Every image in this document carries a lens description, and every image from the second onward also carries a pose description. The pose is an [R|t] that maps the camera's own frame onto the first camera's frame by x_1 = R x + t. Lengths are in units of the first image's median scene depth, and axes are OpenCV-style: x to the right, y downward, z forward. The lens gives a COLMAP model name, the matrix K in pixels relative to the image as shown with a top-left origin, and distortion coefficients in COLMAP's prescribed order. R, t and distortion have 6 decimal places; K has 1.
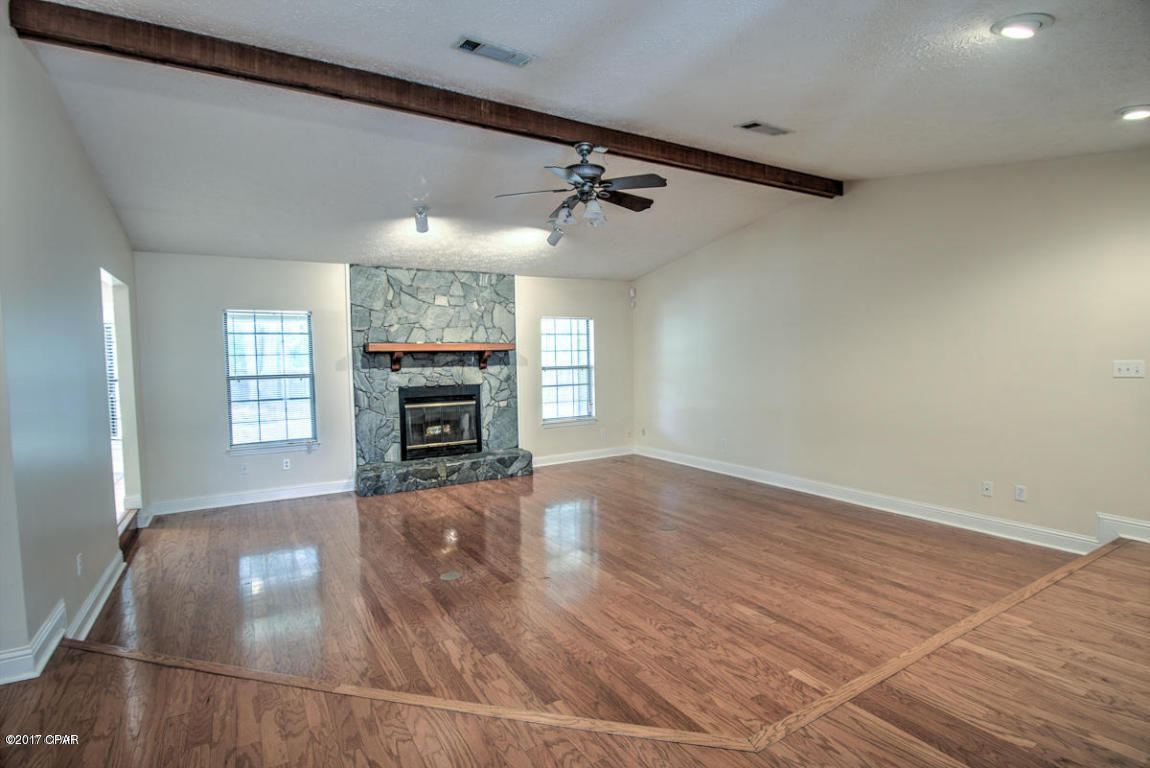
lens RADIAL K [[579.2, 0, 570.3], [0, 579.2, 382.4], [0, 0, 1]] dist [-0.020825, -0.000118]
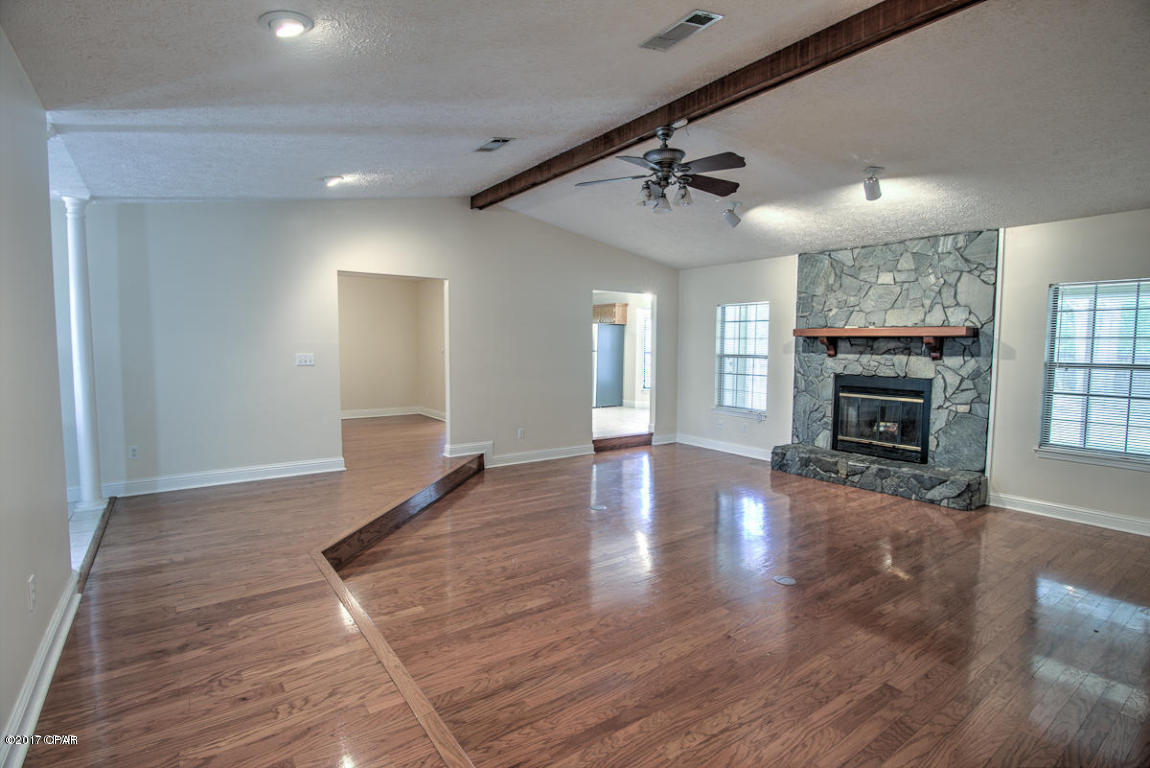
lens RADIAL K [[579.2, 0, 570.3], [0, 579.2, 382.4], [0, 0, 1]] dist [-0.020825, -0.000118]
pose [[0.047905, 0.086380, -0.995110, 0.644675], [-0.051847, 0.995126, 0.083885, -0.034902], [0.997505, 0.047575, 0.052150, 0.505571]]
